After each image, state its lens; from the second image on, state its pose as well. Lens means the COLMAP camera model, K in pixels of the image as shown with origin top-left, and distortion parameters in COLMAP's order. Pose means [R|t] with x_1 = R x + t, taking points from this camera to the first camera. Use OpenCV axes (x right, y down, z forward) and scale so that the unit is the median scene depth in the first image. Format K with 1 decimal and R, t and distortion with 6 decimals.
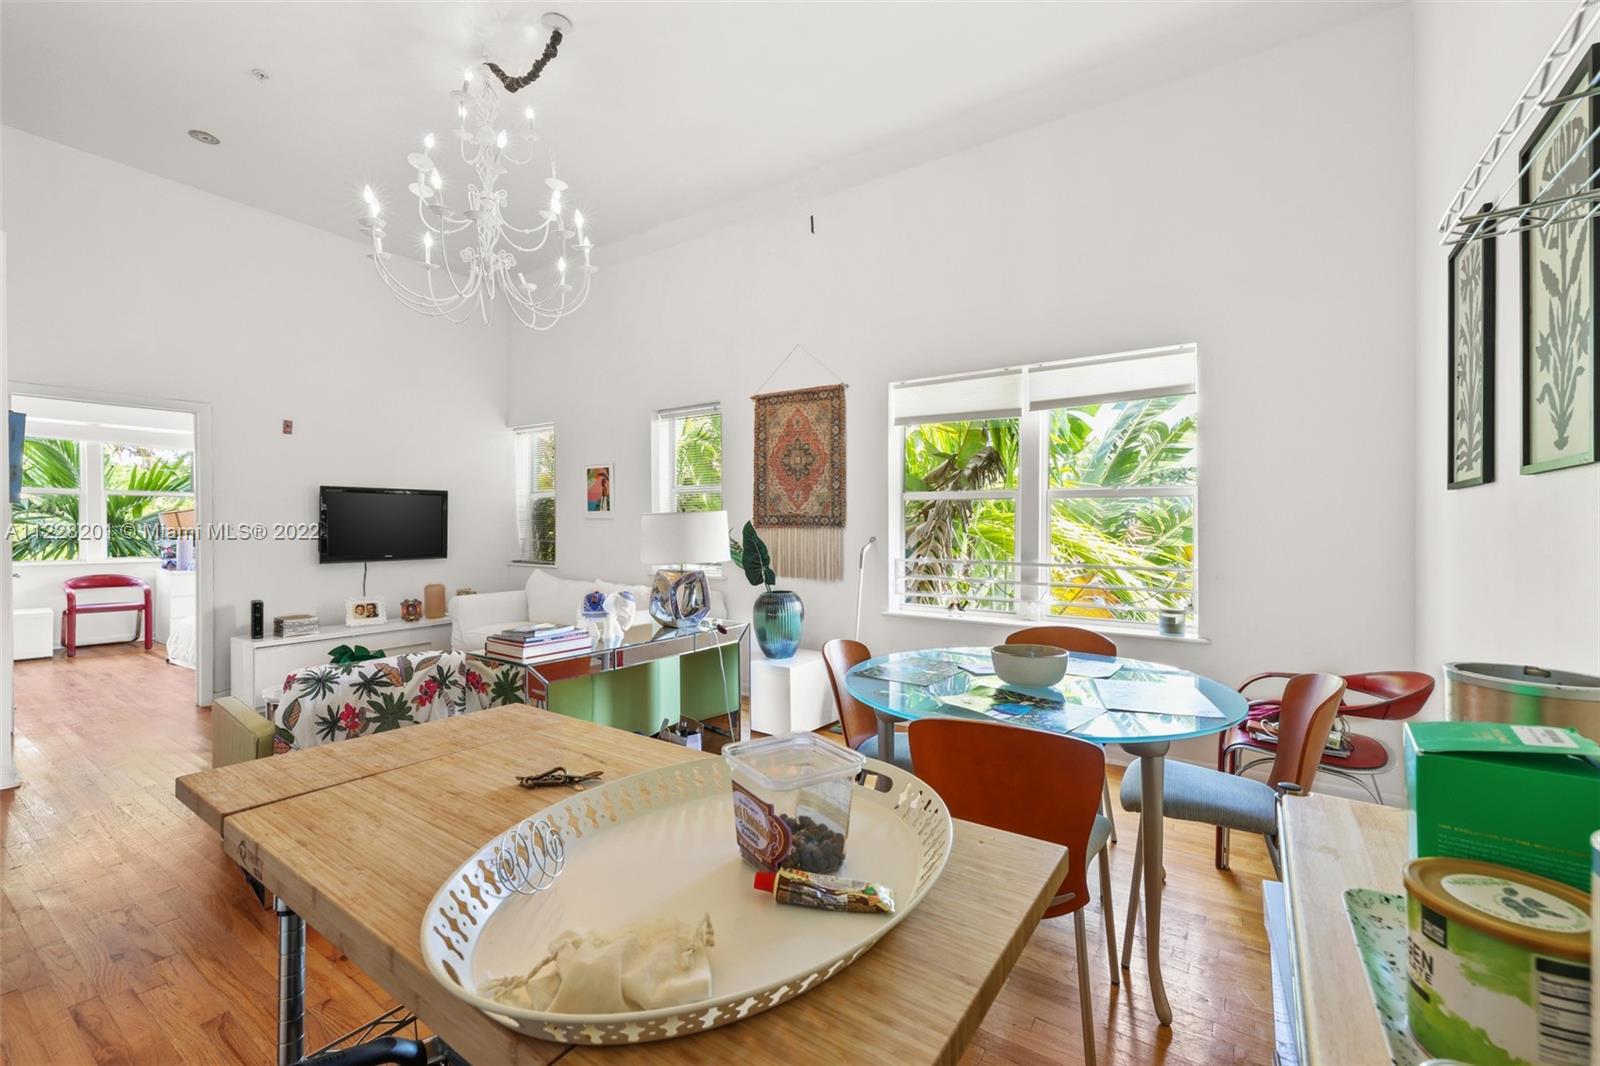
lens RADIAL K [[673.1, 0, 797.6], [0, 673.1, 527.8], [0, 0, 1]] dist [-0.003436, 0.008085]
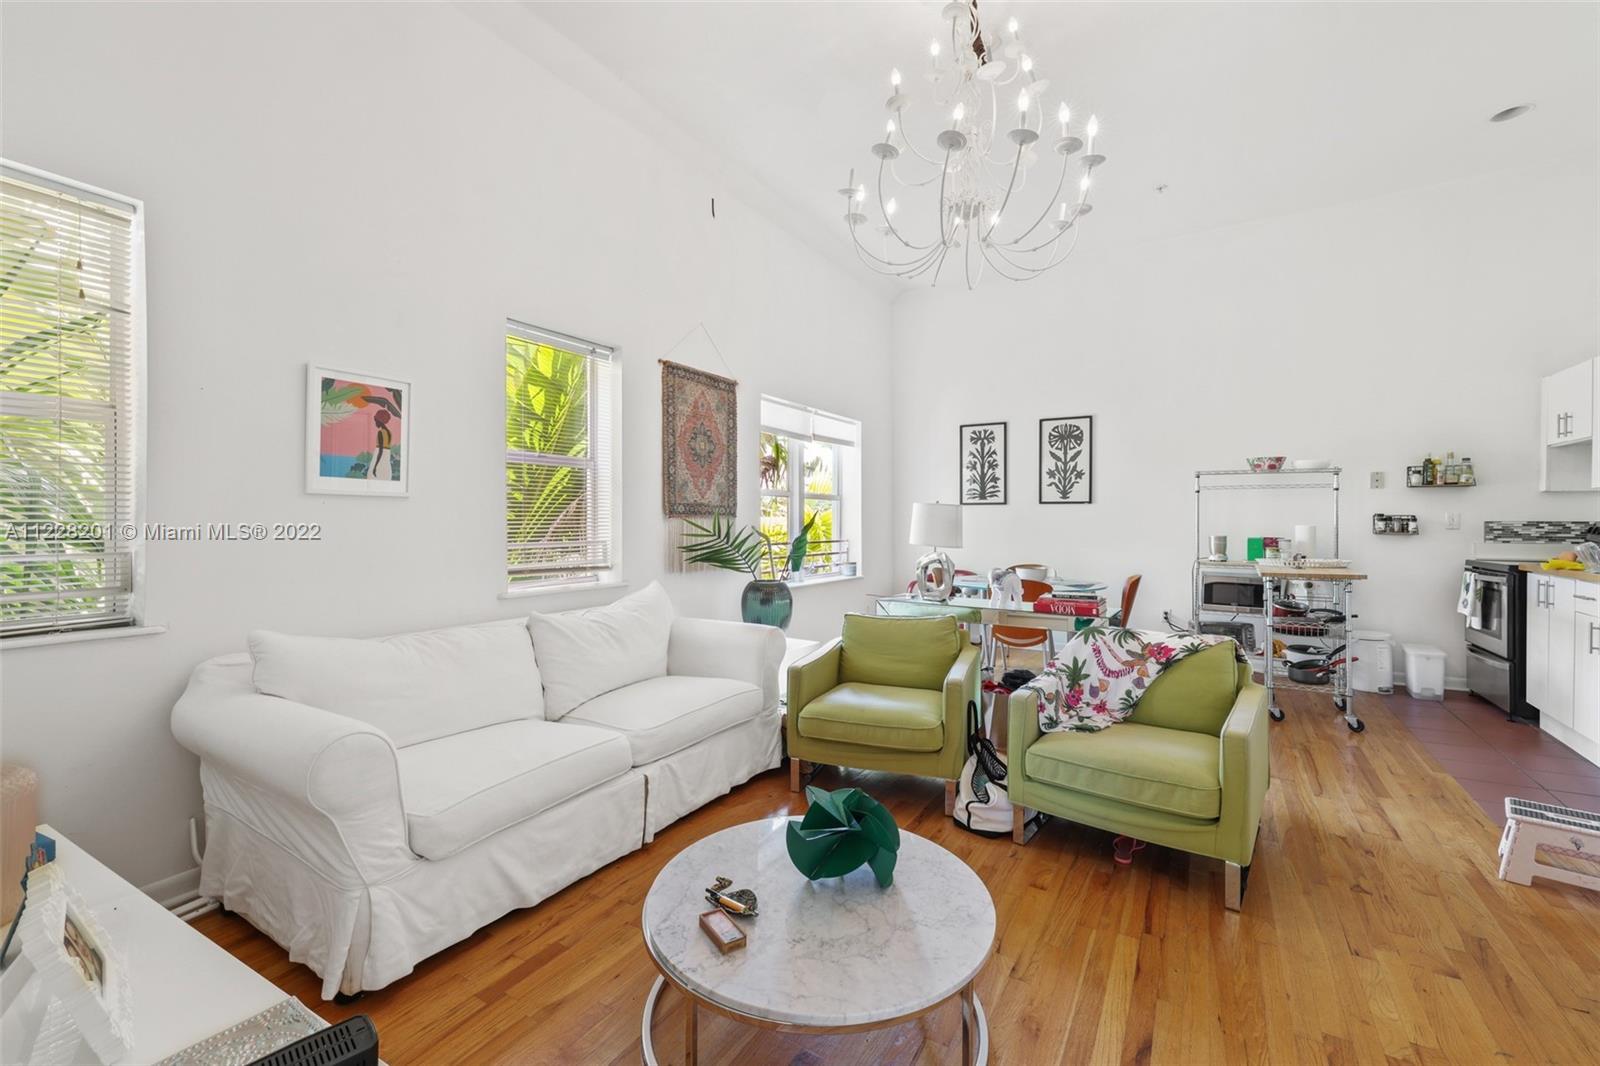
lens RADIAL K [[682.3, 0, 796.4], [0, 682.3, 519.9], [0, 0, 1]] dist [-0.002174, 0.008444]
pose [[-0.054604, 0.000382, 0.998508, -0.850631], [0.002867, 0.999996, -0.000226, 0.003272], [-0.998504, 0.002850, -0.054604, 0.817508]]
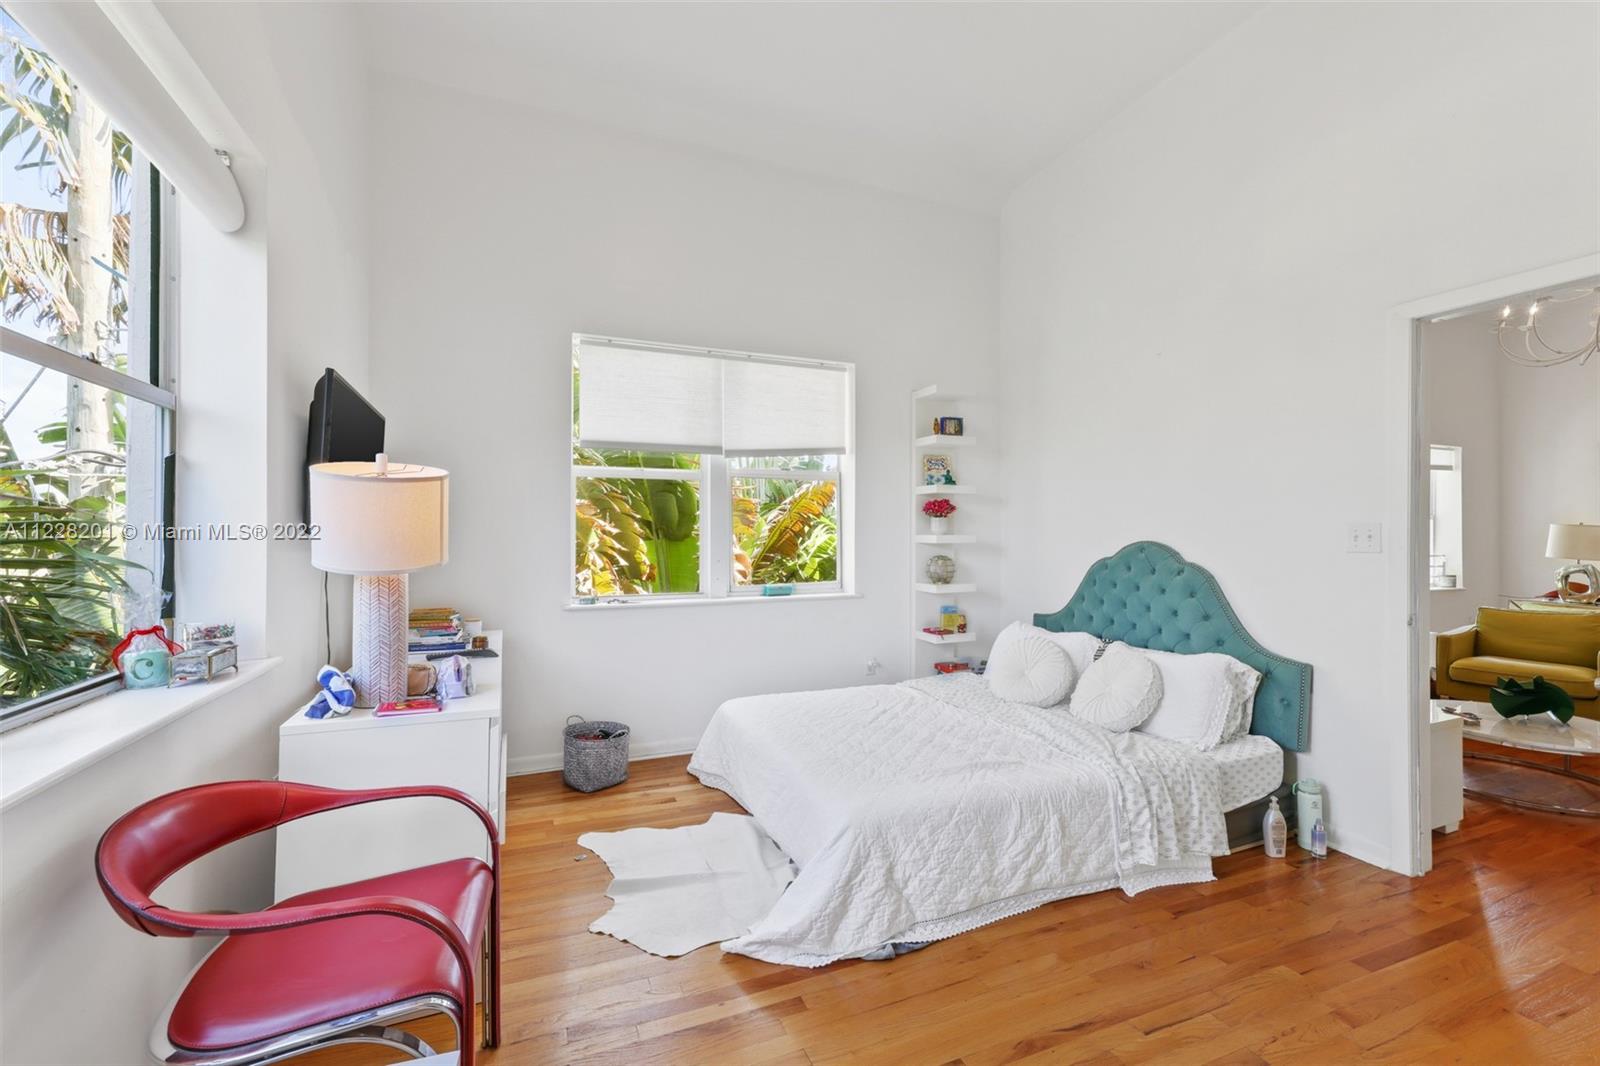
lens RADIAL K [[663.5, 0, 790.4], [0, 663.5, 536.6], [0, 0, 1]] dist [-0.003878, 0.000111]
pose [[0.551076, -0.000214, 0.834455, -1.448485], [0.003717, 0.999991, -0.002199, 0.000078], [-0.834447, 0.004313, 0.551071, 1.022470]]
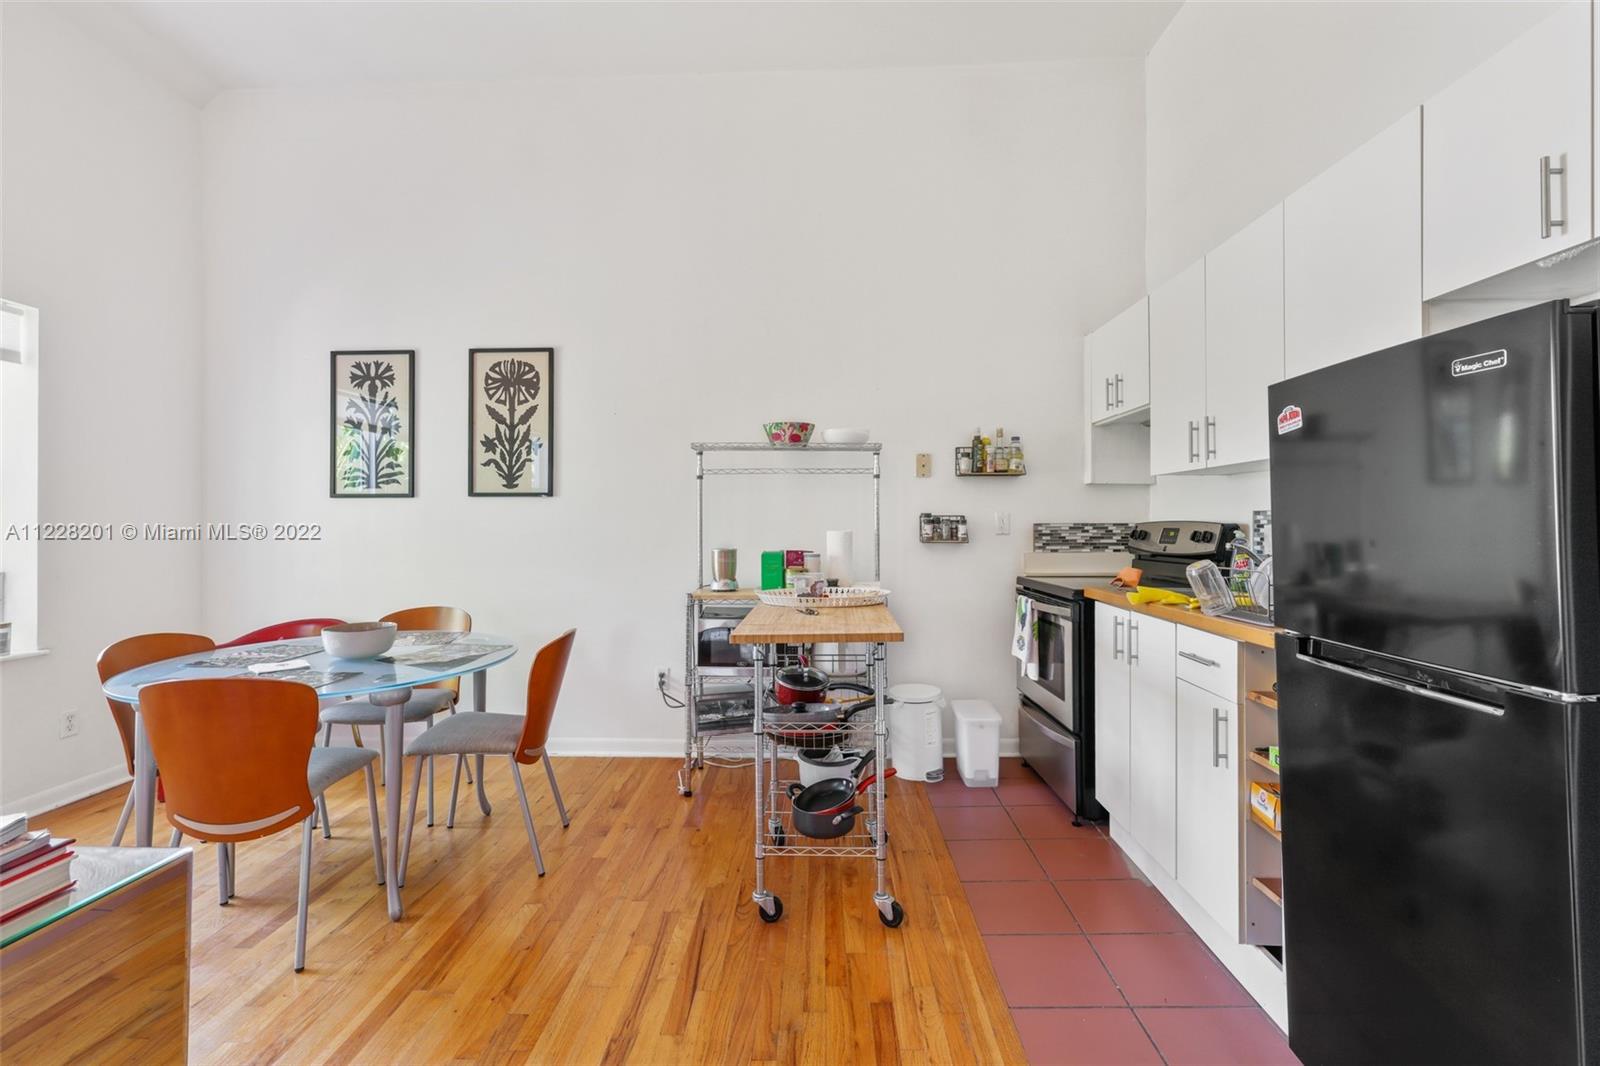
lens RADIAL K [[690.8, 0, 802.0], [0, 690.8, 510.0], [0, 0, 1]] dist [-0.009651, 0.007328]
pose [[-0.543191, 0.018572, 0.839404, -0.437059], [0.007255, 0.999822, -0.017427, 0.004366], [-0.839578, -0.003376, -0.543229, 0.416574]]
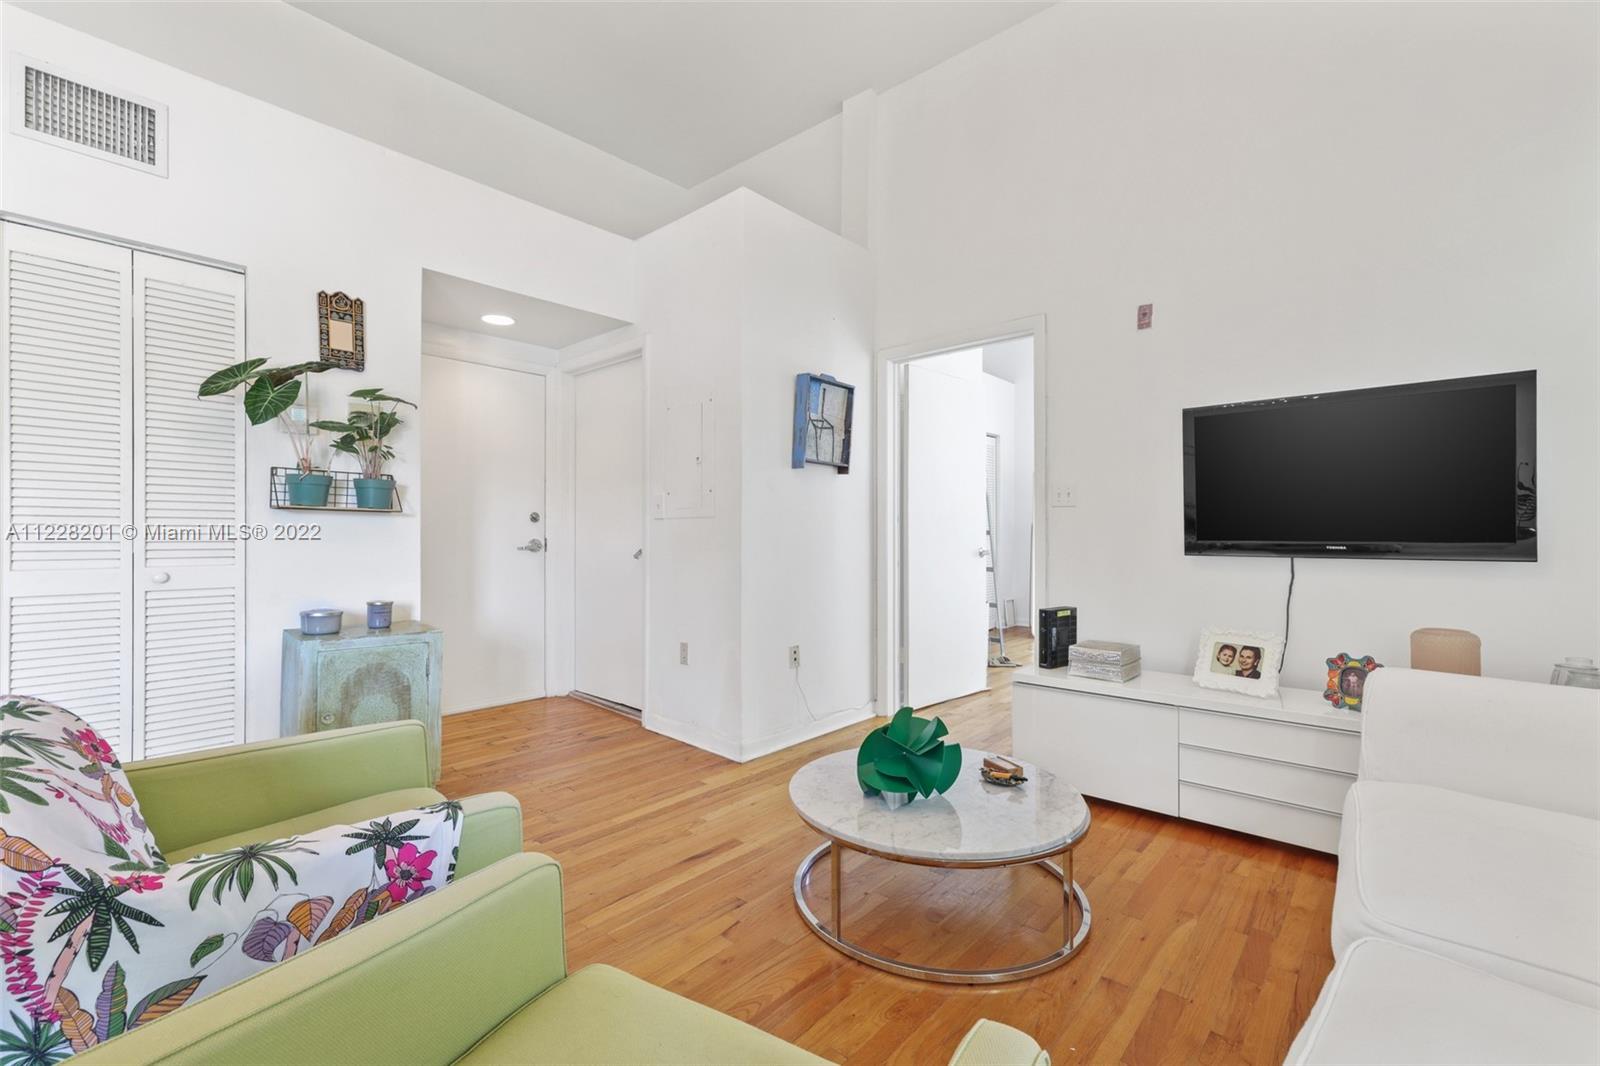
lens RADIAL K [[686.3, 0, 795.6], [0, 686.3, 528.1], [0, 0, 1]] dist [-0.002637, 0.006771]
pose [[-0.131311, -0.004598, -0.991331, -0.129925], [-0.005187, 0.999979, -0.003951, 0.035486], [0.991328, 0.004623, -0.131332, 0.764121]]
